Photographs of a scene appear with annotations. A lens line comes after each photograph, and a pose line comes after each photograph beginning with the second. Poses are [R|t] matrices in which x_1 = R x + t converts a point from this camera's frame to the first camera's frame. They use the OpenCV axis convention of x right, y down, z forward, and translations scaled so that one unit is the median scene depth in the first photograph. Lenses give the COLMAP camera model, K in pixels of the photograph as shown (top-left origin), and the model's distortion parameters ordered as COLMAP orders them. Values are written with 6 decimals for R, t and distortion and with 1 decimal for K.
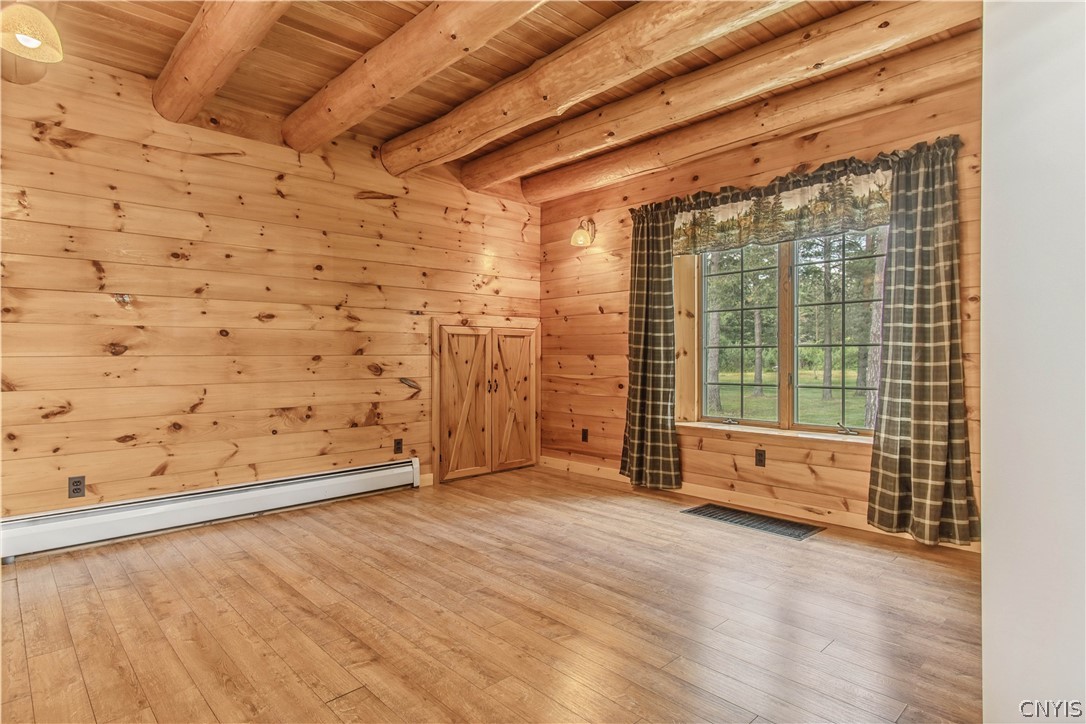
lens RADIAL K [[578.4, 0, 544.1], [0, 578.4, 358.3], [0, 0, 1]] dist [0.004005, 0.002464]
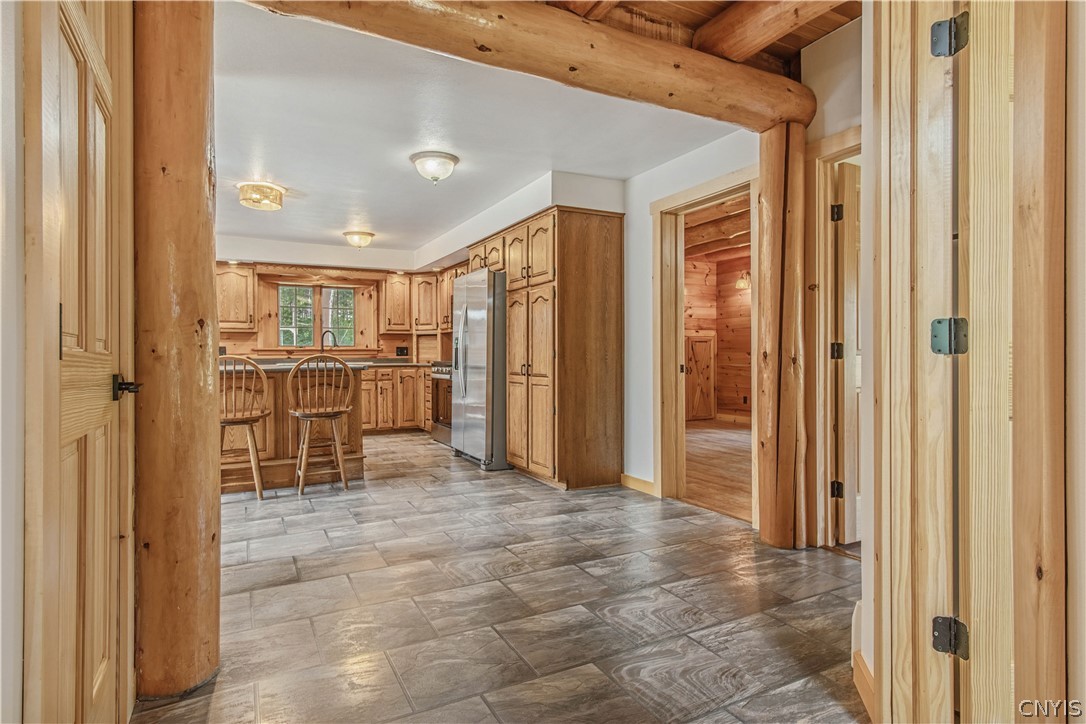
lens RADIAL K [[578.4, 0, 549.4], [0, 578.4, 363.5], [0, 0, 1]] dist [0.004005, 0.002464]
pose [[0.965625, -0.003728, -0.259911, -0.039451], [0.003598, 0.999993, -0.000975, 0.026047], [0.259912, 0.000006, 0.965632, -0.746808]]
